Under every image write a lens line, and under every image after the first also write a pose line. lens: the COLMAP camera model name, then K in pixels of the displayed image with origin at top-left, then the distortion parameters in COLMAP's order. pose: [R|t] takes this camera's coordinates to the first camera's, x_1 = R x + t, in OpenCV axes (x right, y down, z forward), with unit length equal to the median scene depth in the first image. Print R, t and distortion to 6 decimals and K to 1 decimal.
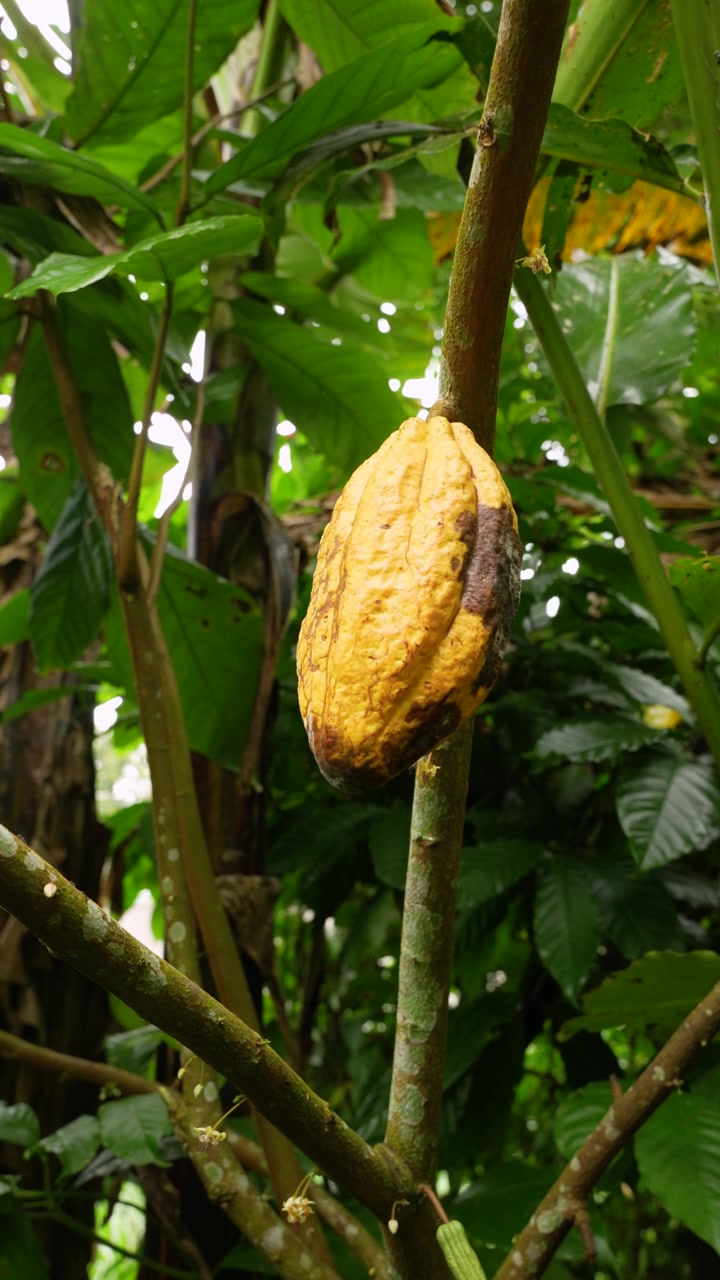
lens RADIAL K [[1006.4, 0, 360.1], [0, 1006.4, 641.2], [0, 0, 1]] dist [-0.007133, -0.001599]
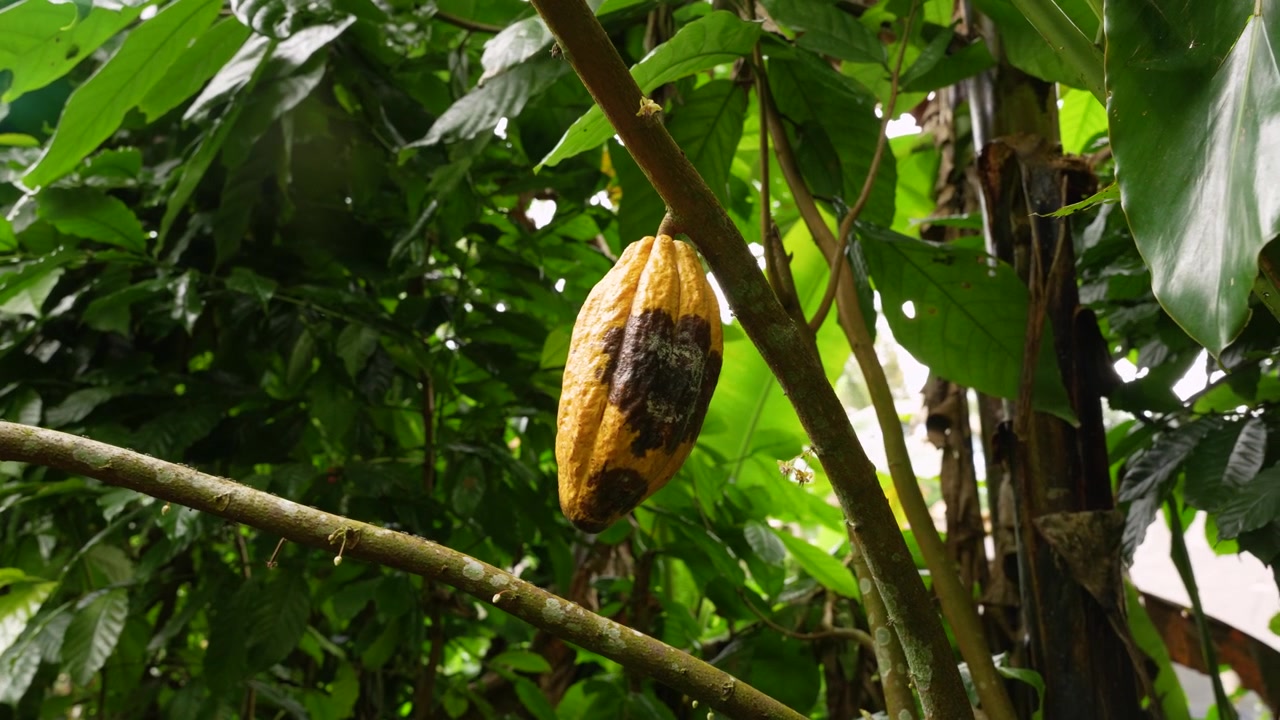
lens RADIAL K [[1006.4, 0, 639.8], [0, 1006.4, 358.7], [0, 0, 1]] dist [-0.007133, -0.001599]
pose [[0.656488, -0.184993, -0.731301, 1.180615], [0.260601, 0.965392, -0.010268, -0.066179], [0.707892, -0.183837, 0.681977, 0.074669]]
